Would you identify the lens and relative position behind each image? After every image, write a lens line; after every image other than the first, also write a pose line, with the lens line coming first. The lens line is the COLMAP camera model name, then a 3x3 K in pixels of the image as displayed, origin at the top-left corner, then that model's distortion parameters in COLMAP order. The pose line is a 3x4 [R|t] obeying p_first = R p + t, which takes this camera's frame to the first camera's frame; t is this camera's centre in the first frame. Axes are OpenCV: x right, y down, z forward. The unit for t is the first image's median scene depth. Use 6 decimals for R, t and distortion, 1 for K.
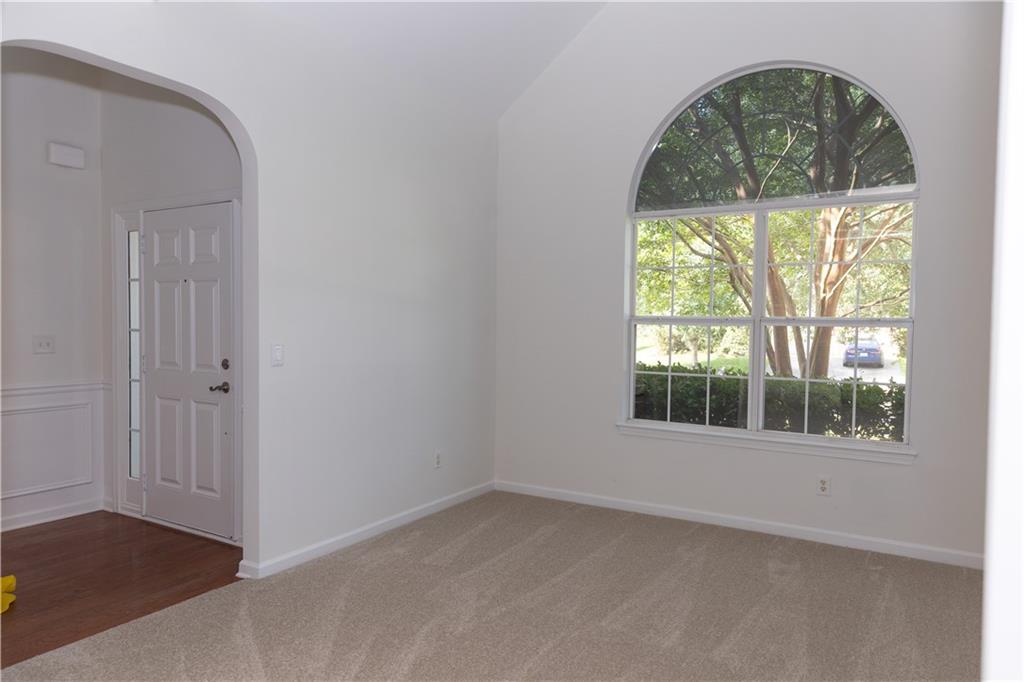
lens RADIAL K [[657.1, 0, 512.0], [0, 657.1, 341.0], [0, 0, 1]] dist [0.005467, -0.001162]
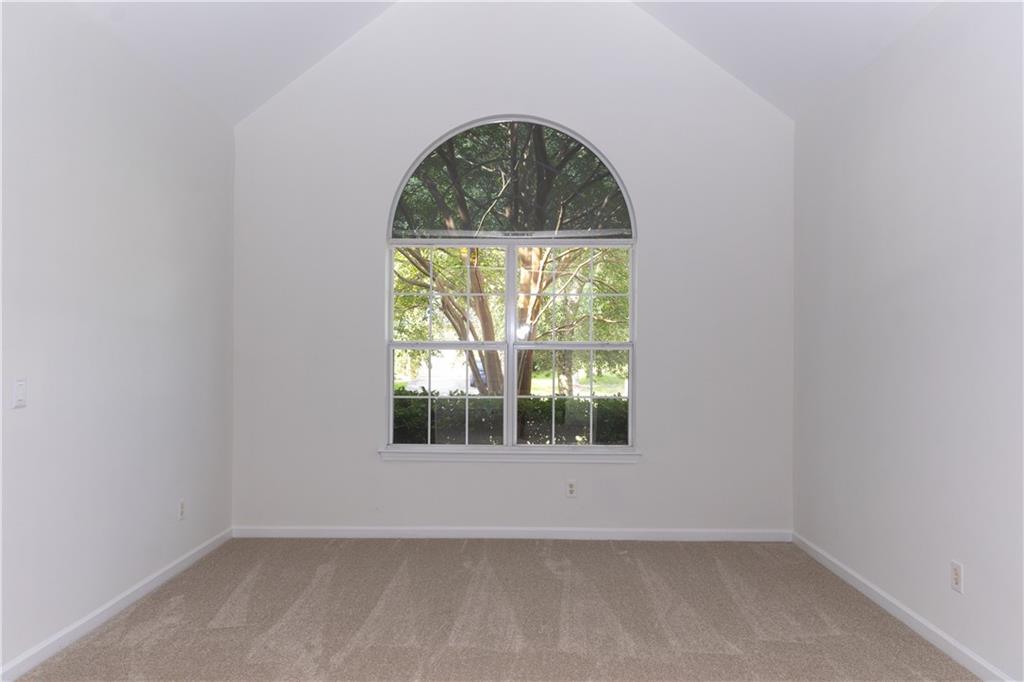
lens RADIAL K [[671.5, 0, 512.0], [0, 671.5, 341.0], [0, 0, 1]] dist [0.007415, -0.002335]
pose [[0.877785, -0.004910, 0.479030, -0.168681], [0.023061, 0.999221, -0.032016, -0.001159], [-0.478500, 0.039151, 0.877214, 0.017735]]
